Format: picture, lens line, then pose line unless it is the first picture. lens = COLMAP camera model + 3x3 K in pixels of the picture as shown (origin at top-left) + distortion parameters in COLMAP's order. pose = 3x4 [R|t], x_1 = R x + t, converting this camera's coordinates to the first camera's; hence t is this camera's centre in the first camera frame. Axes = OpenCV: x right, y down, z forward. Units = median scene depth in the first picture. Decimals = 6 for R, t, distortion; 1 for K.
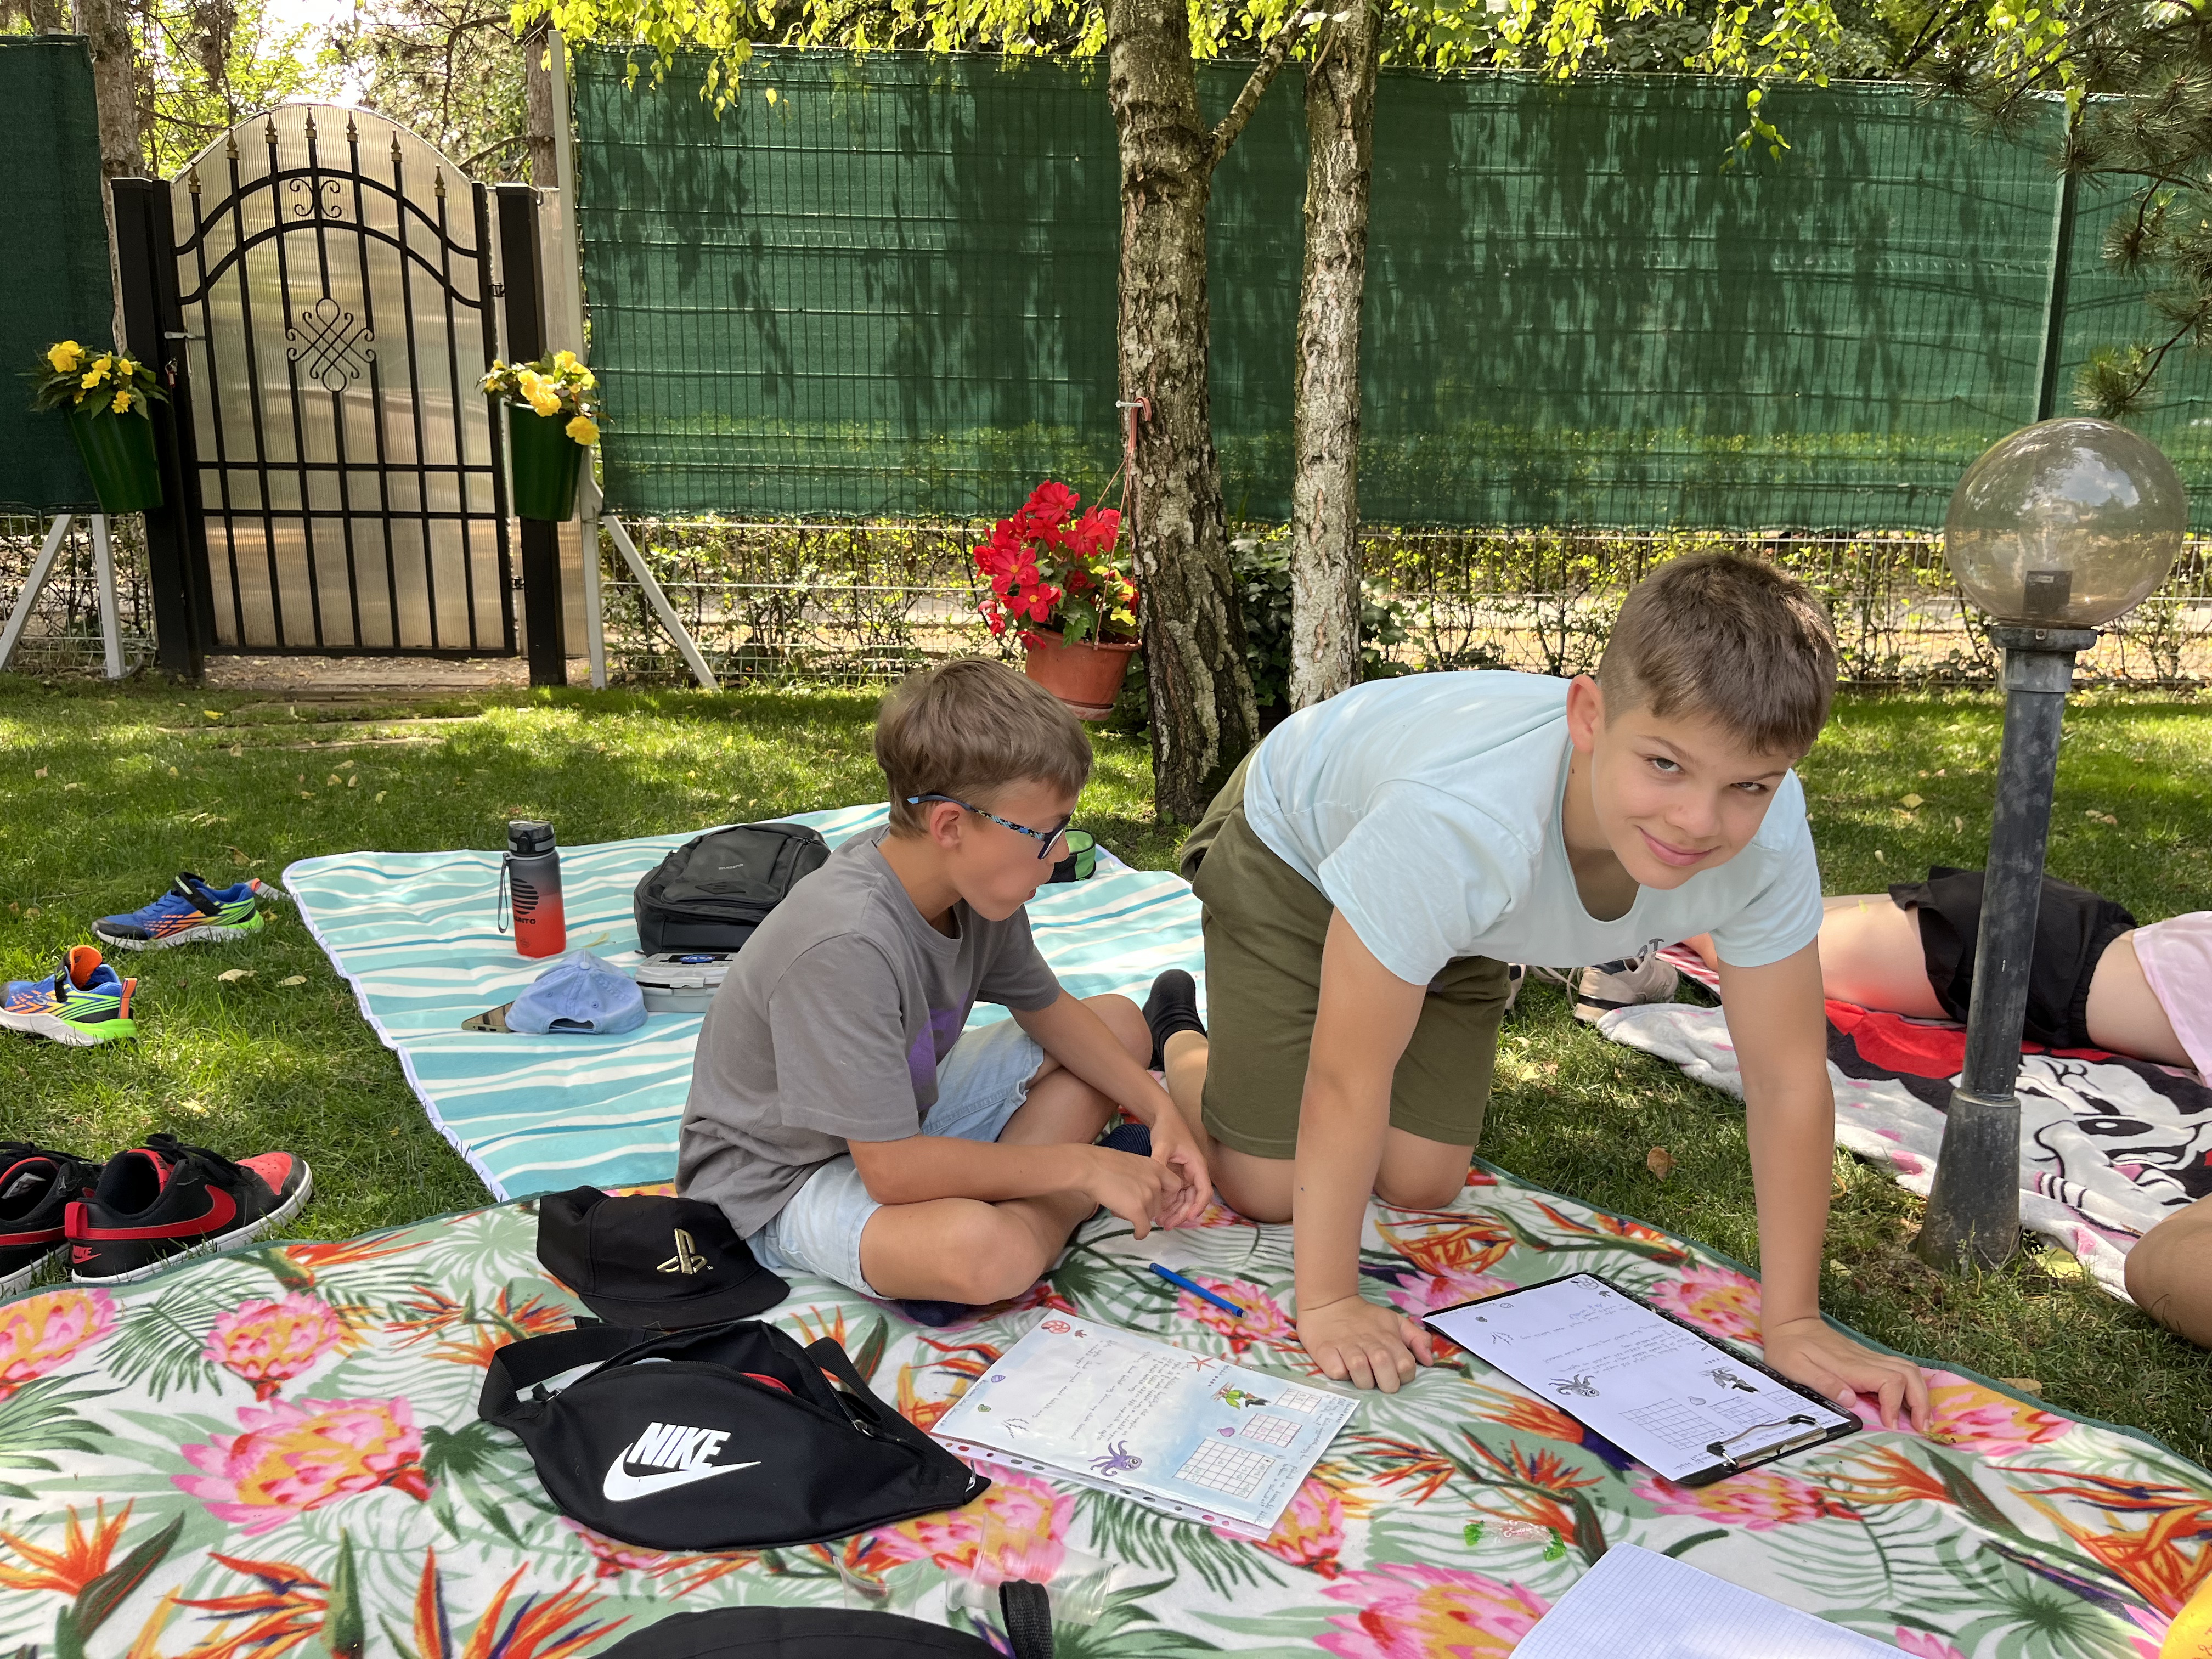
lens RADIAL K [[1699.1, 0, 1083.7], [0, 1699.1, 826.3], [0, 0, 1]] dist [0.057994, -0.082032]
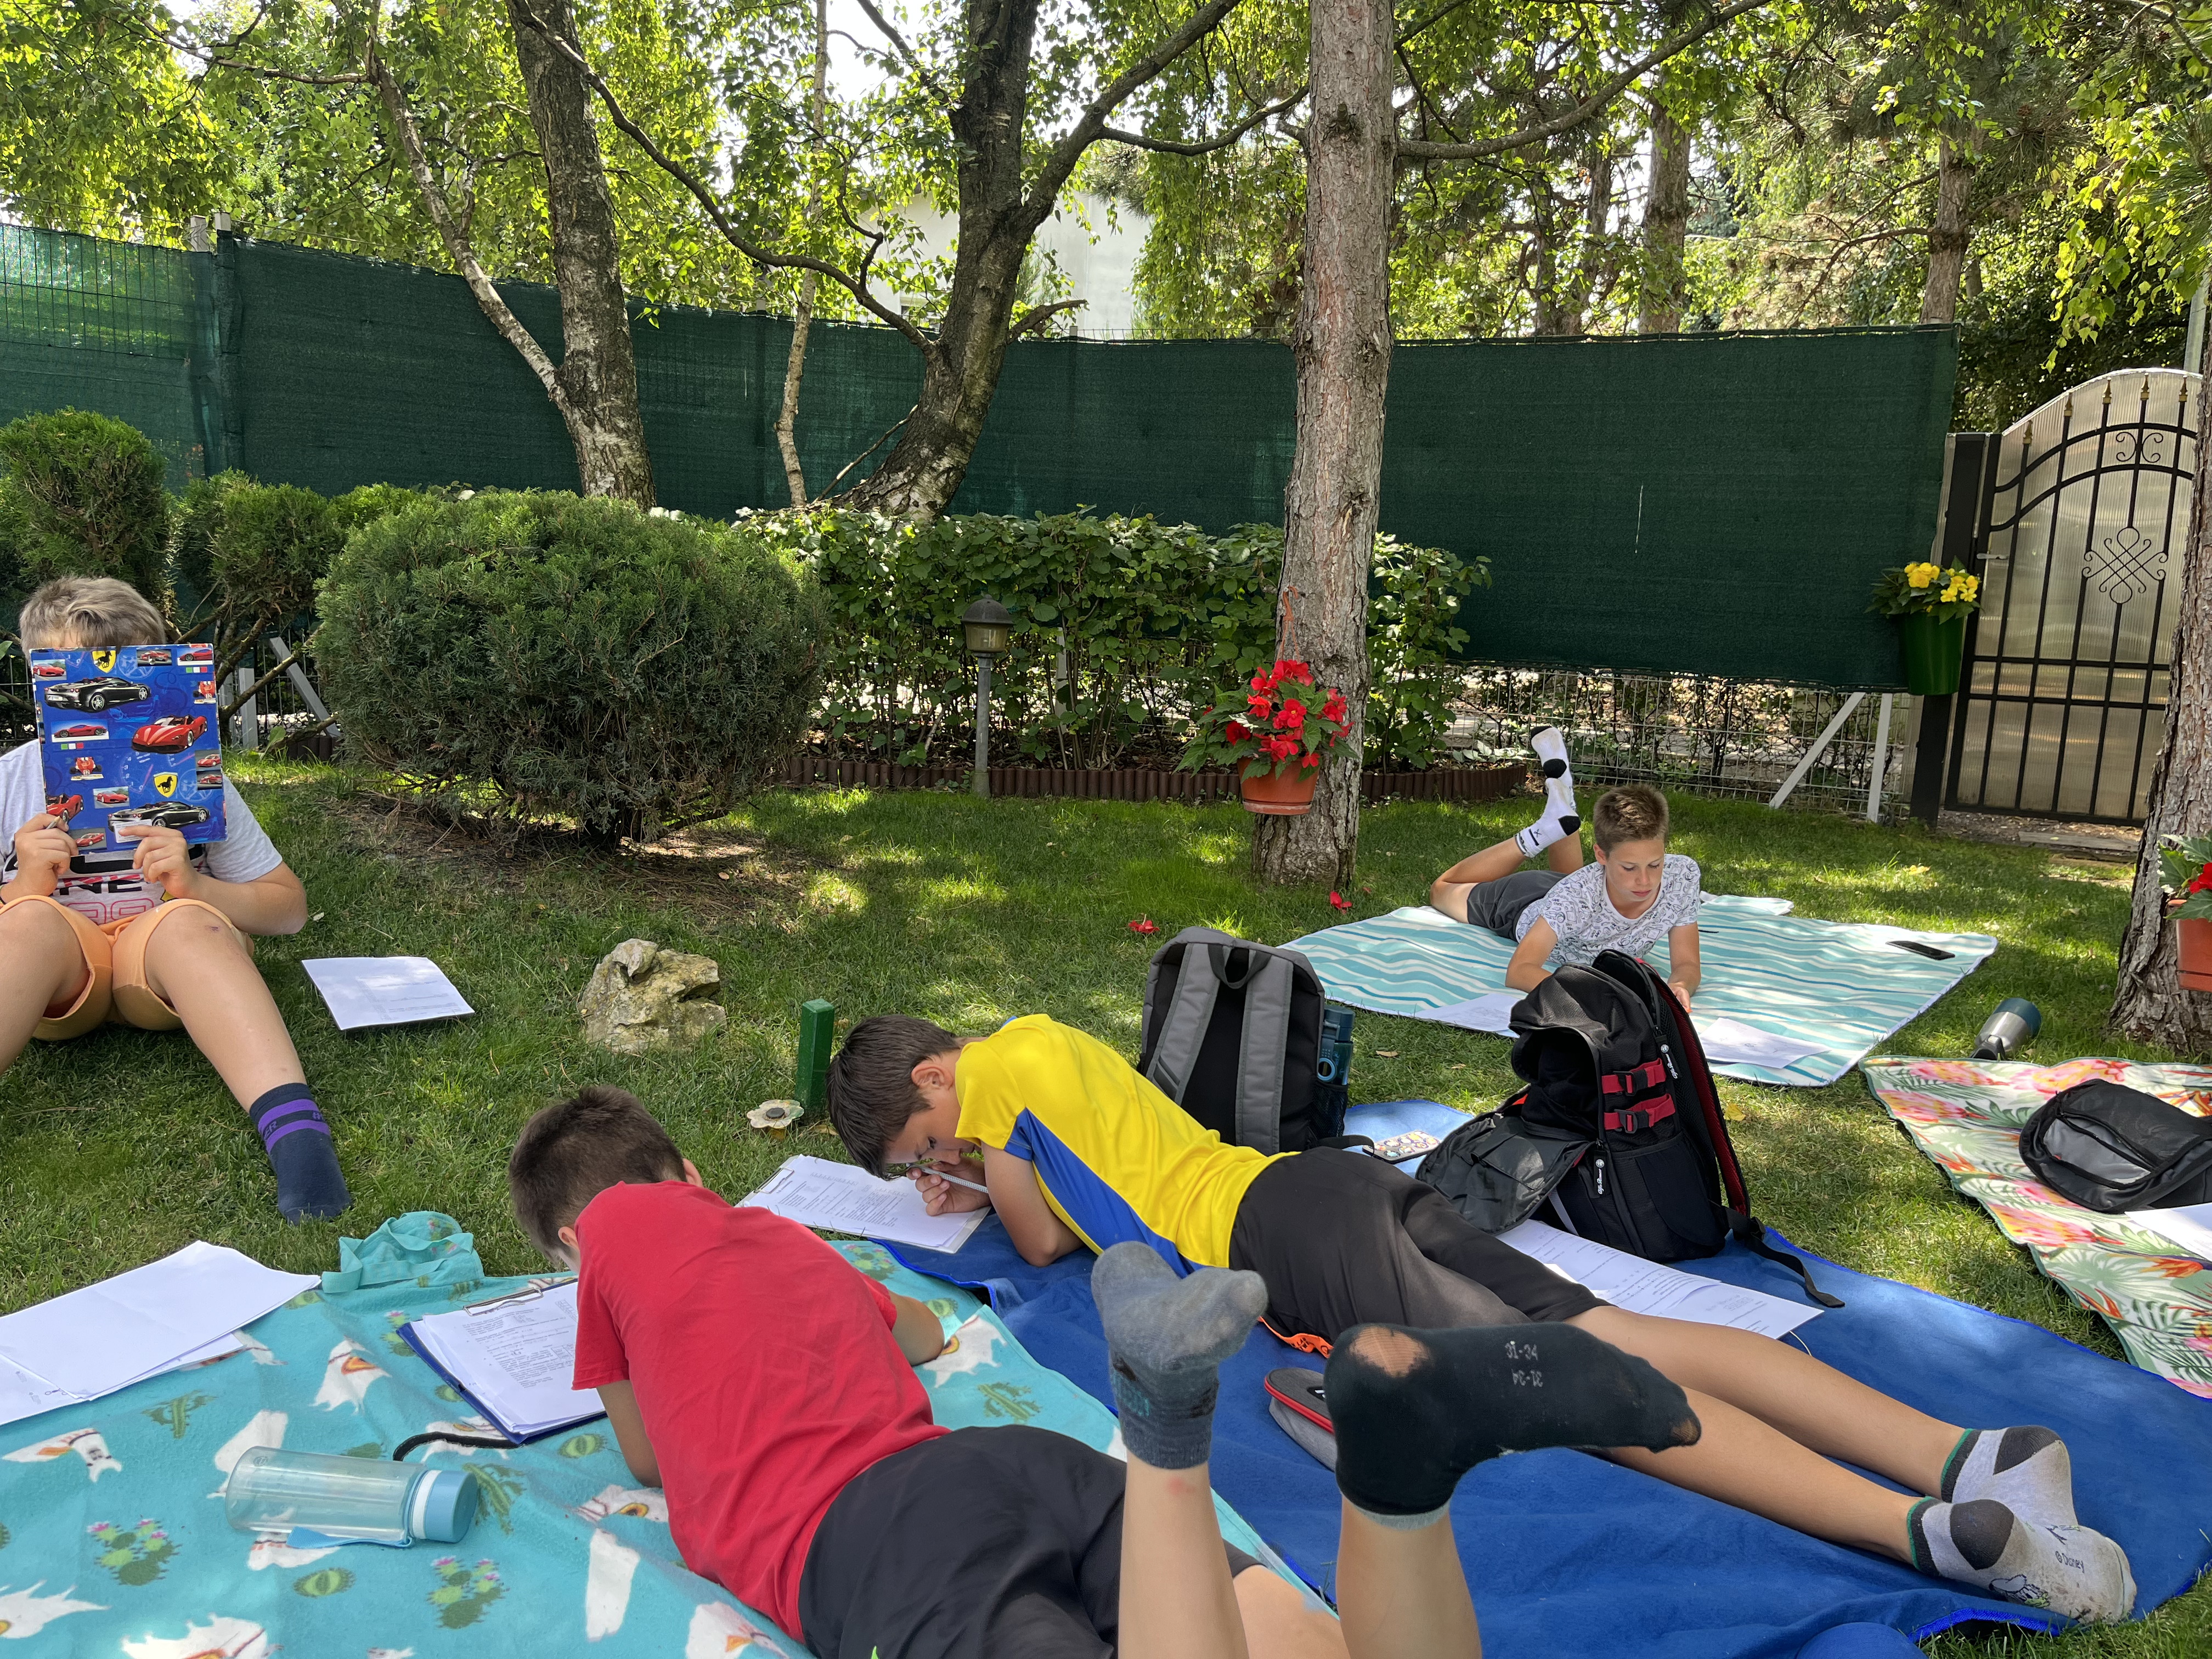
lens RADIAL K [[1679.7, 0, 1103.2], [0, 1679.7, 835.1], [0, 0, 1]] dist [0.064991, -0.081613]
pose [[0.848619, 0.103071, -0.518866, -0.687946], [-0.140296, 0.989563, -0.032885, 0.073745], [0.510061, 0.100702, 0.854223, -0.597941]]
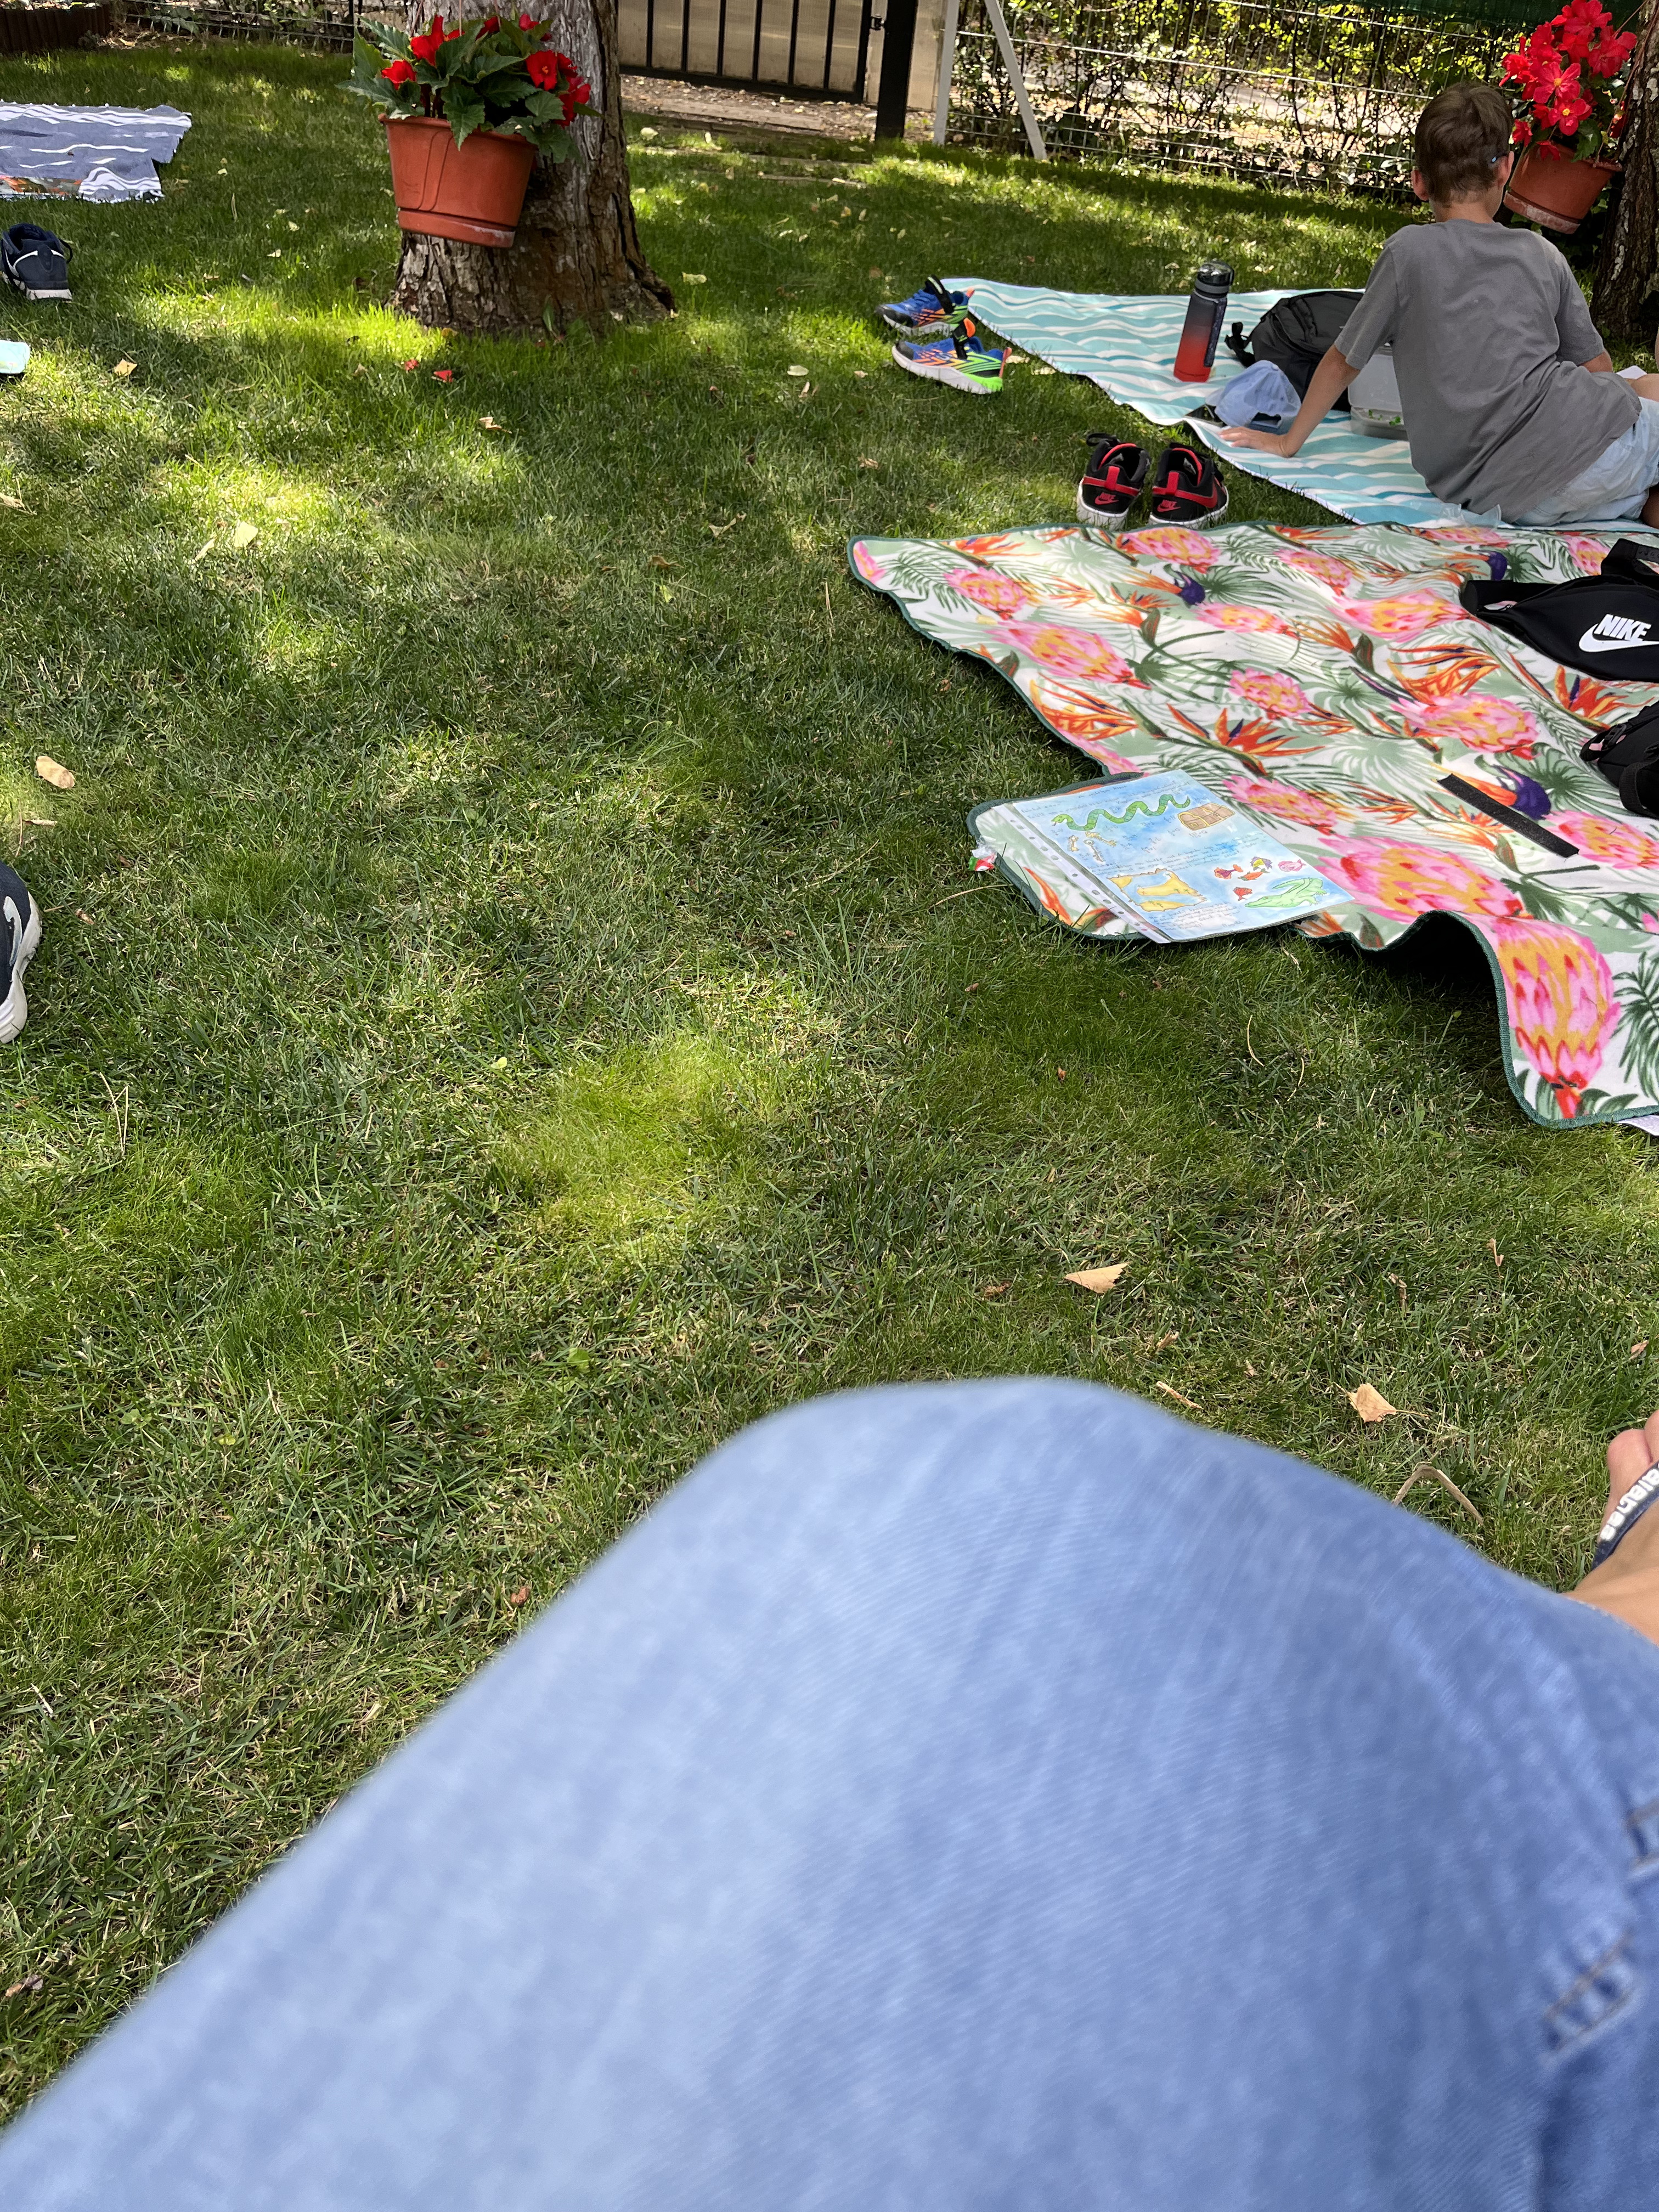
lens RADIAL K [[1699.1, 0, 821.3], [0, 1699.1, 1112.8], [0, 0, 1]] dist [0.057994, -0.082032]
pose [[0.985774, 0.154051, -0.067222, -0.335334], [-0.114226, 0.907407, 0.404433, 0.070940], [0.123301, -0.391000, 0.912094, -0.377877]]
